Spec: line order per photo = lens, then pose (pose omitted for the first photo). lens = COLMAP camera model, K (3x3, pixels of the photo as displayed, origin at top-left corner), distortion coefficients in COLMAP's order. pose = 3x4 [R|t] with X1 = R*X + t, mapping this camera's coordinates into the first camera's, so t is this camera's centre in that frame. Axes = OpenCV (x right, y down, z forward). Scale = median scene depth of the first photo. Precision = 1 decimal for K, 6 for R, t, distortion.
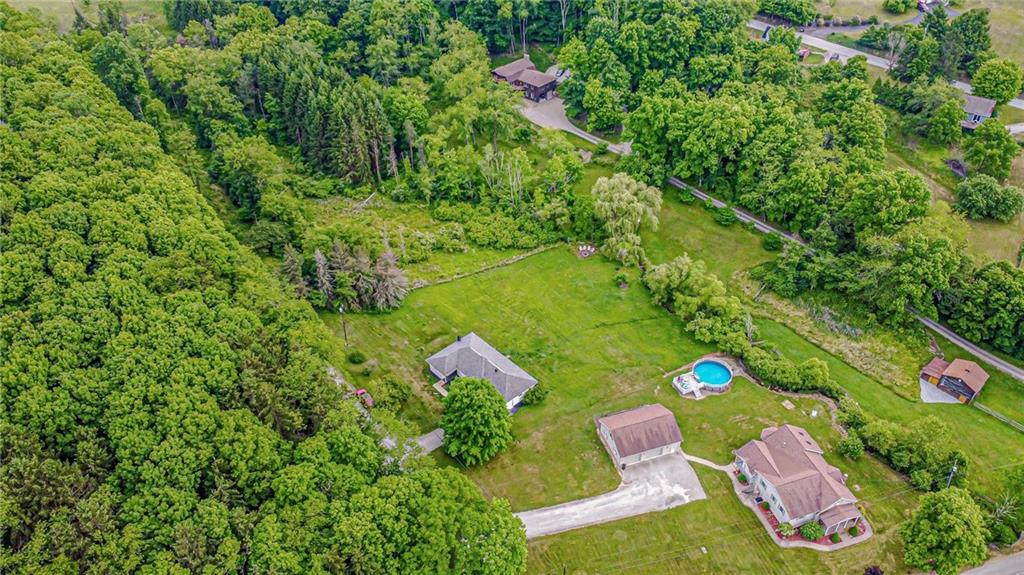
lens RADIAL K [[720.4, 0, 511.8], [0, 720.4, 287.6], [0, 0, 1]] dist [-0.000103, -0.000100]
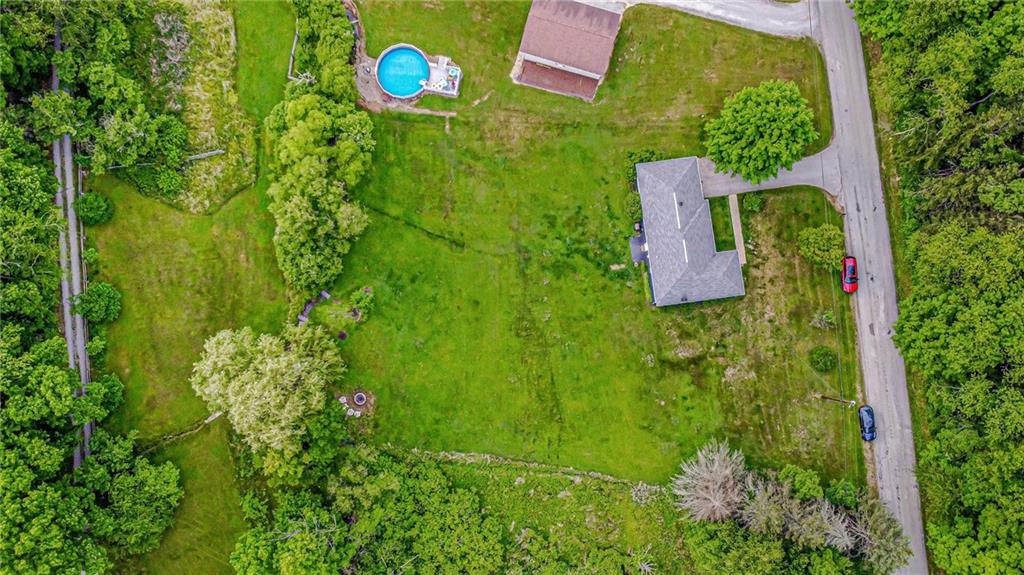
lens RADIAL K [[720.4, 0, 511.8], [0, 720.4, 287.3], [0, 0, 1]] dist [-0.000103, -0.000100]
pose [[-0.822286, -0.566558, 0.053464, 0.030848], [0.364146, -0.451648, 0.814501, -0.563297], [-0.437315, 0.689221, 0.577693, 0.734951]]
